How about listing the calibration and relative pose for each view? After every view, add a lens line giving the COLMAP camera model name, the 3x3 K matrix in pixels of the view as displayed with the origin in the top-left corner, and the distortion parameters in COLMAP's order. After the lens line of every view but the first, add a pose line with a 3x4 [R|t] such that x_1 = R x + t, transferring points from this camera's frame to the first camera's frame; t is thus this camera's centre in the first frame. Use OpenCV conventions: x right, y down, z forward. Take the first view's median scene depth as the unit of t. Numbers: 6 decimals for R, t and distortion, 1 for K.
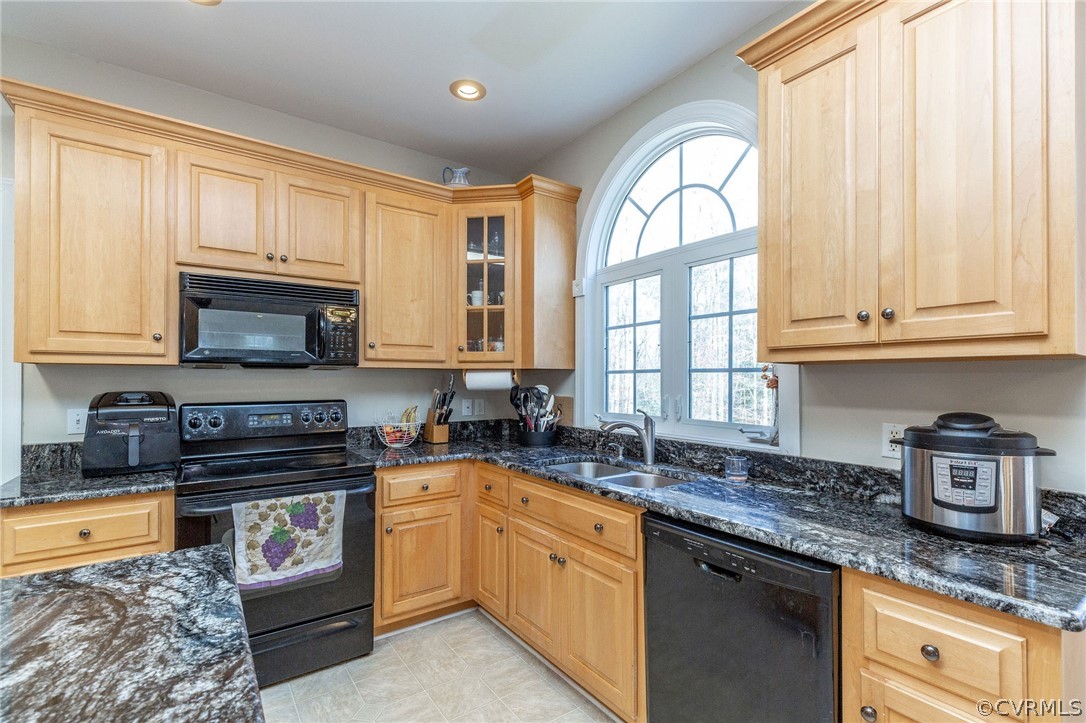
lens RADIAL K [[498.3, 0, 550.5], [0, 498.3, 373.0], [0, 0, 1]] dist [0.002578, -0.000032]
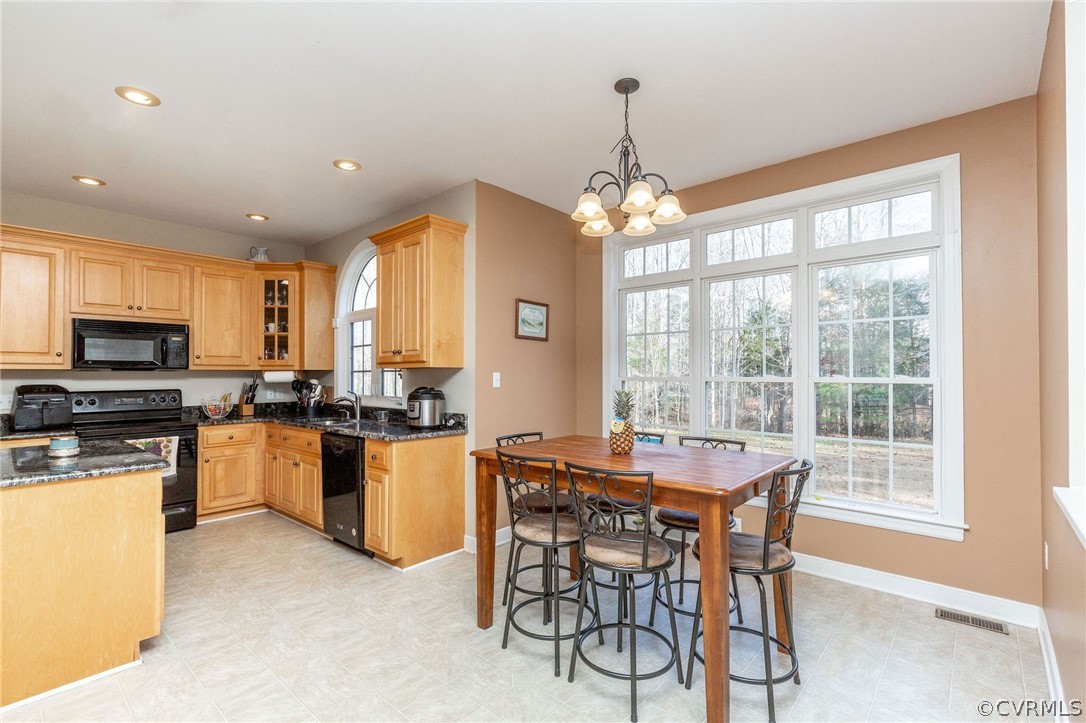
lens RADIAL K [[507.5, 0, 537.7], [0, 507.5, 363.5], [0, 0, 1]] dist [0.036557, -0.000281]
pose [[0.980431, -0.000226, 0.196862, 0.450134], [0.002298, 0.999944, -0.010295, -0.011611], [-0.196849, 0.010546, 0.980377, -0.996105]]
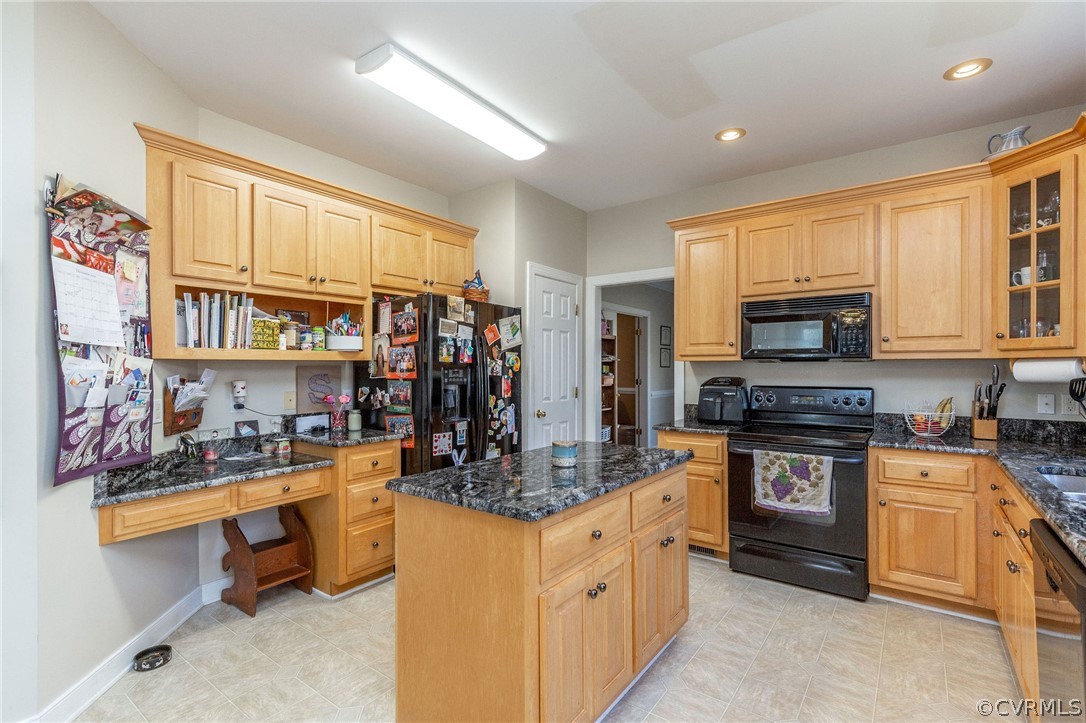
lens RADIAL K [[498.3, 0, 550.5], [0, 498.3, 373.0], [0, 0, 1]] dist [0.002578, -0.000032]
pose [[0.305017, 0.006976, -0.952321, 0.492193], [0.009909, 0.999896, 0.010498, 0.000622], [0.952295, -0.012639, 0.304916, -0.057483]]
